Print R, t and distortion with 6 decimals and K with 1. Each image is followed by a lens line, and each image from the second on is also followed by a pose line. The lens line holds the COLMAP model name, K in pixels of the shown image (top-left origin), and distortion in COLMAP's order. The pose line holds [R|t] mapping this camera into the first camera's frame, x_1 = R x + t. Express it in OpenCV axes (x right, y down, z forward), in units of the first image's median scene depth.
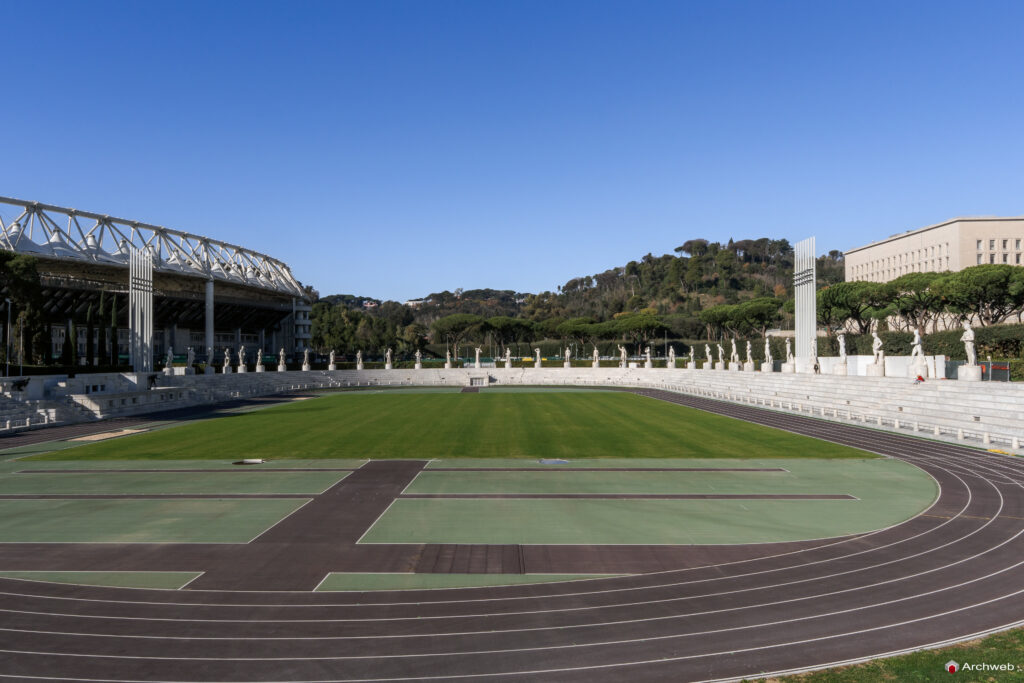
lens RADIAL K [[742.7, 0, 467.5], [0, 742.7, 337.9], [0, 0, 1]] dist [0.001924, 0.000670]
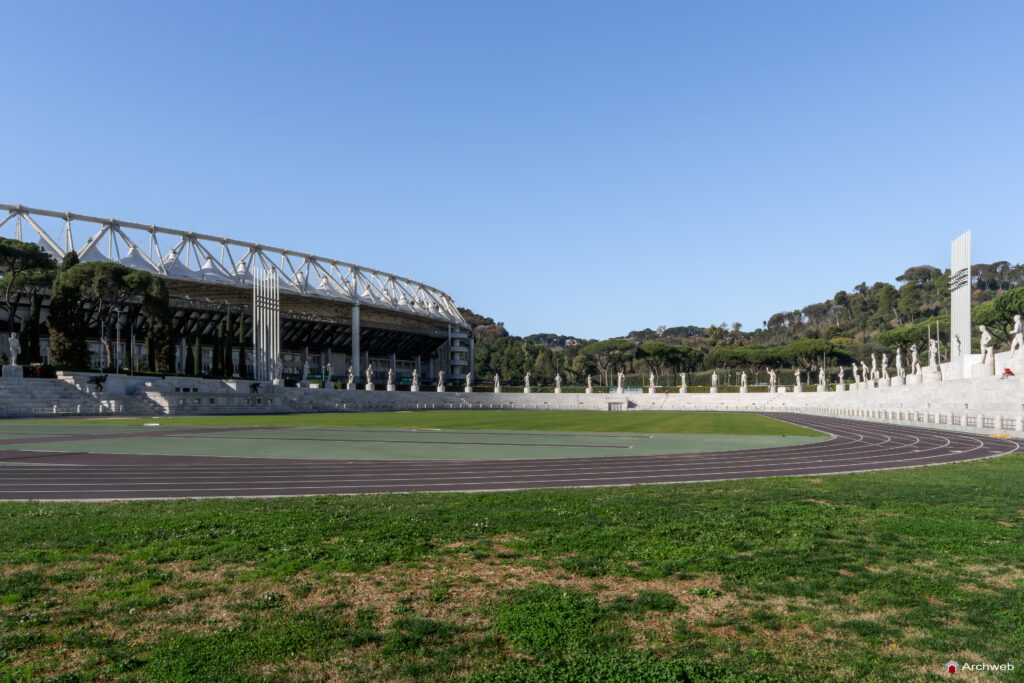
lens RADIAL K [[743.2, 0, 510.2], [0, 743.2, 377.1], [0, 0, 1]] dist [0.000517, 0.003465]
pose [[0.973155, 0.005640, -0.230083, 0.101636], [-0.006643, 0.999972, -0.003584, 0.025168], [0.230057, 0.005016, 0.973164, 0.033908]]
